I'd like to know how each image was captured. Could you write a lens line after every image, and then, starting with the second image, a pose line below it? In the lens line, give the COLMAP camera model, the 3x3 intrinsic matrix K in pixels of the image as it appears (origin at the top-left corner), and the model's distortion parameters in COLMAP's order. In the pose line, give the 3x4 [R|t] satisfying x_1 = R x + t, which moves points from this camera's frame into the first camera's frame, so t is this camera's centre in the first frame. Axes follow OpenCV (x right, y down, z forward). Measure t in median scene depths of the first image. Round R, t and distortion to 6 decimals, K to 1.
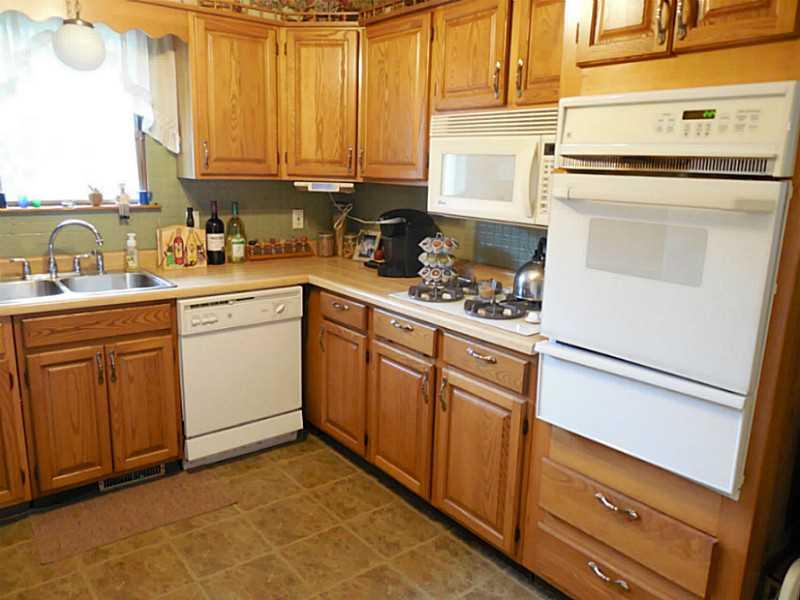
lens RADIAL K [[603.8, 0, 400.0], [0, 603.8, 300.0], [0, 0, 1]] dist [-0.003563, 0.002717]
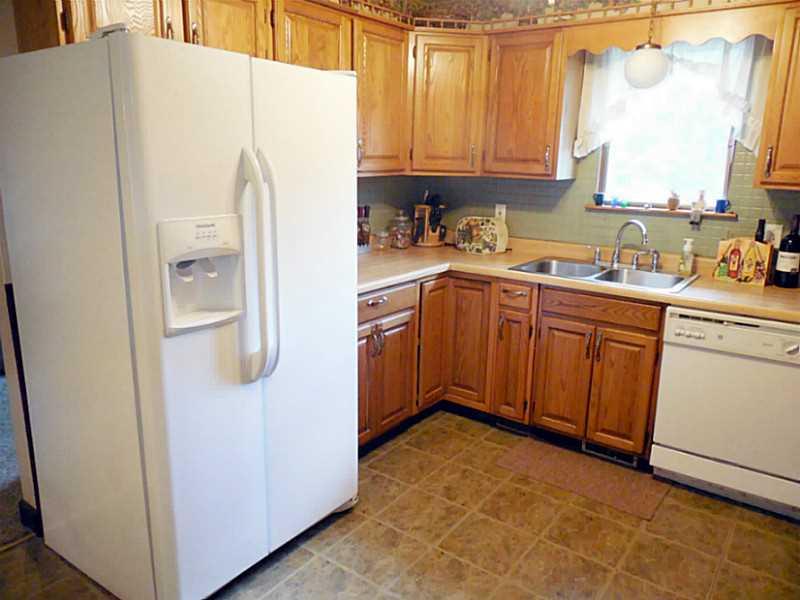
lens RADIAL K [[603.8, 0, 400.0], [0, 603.8, 300.0], [0, 0, 1]] dist [-0.003563, 0.002717]
pose [[0.262617, 0.204749, -0.942926, 0.439301], [-0.219749, 0.964238, 0.148174, -0.056871], [0.939544, 0.168294, 0.298218, 0.263164]]
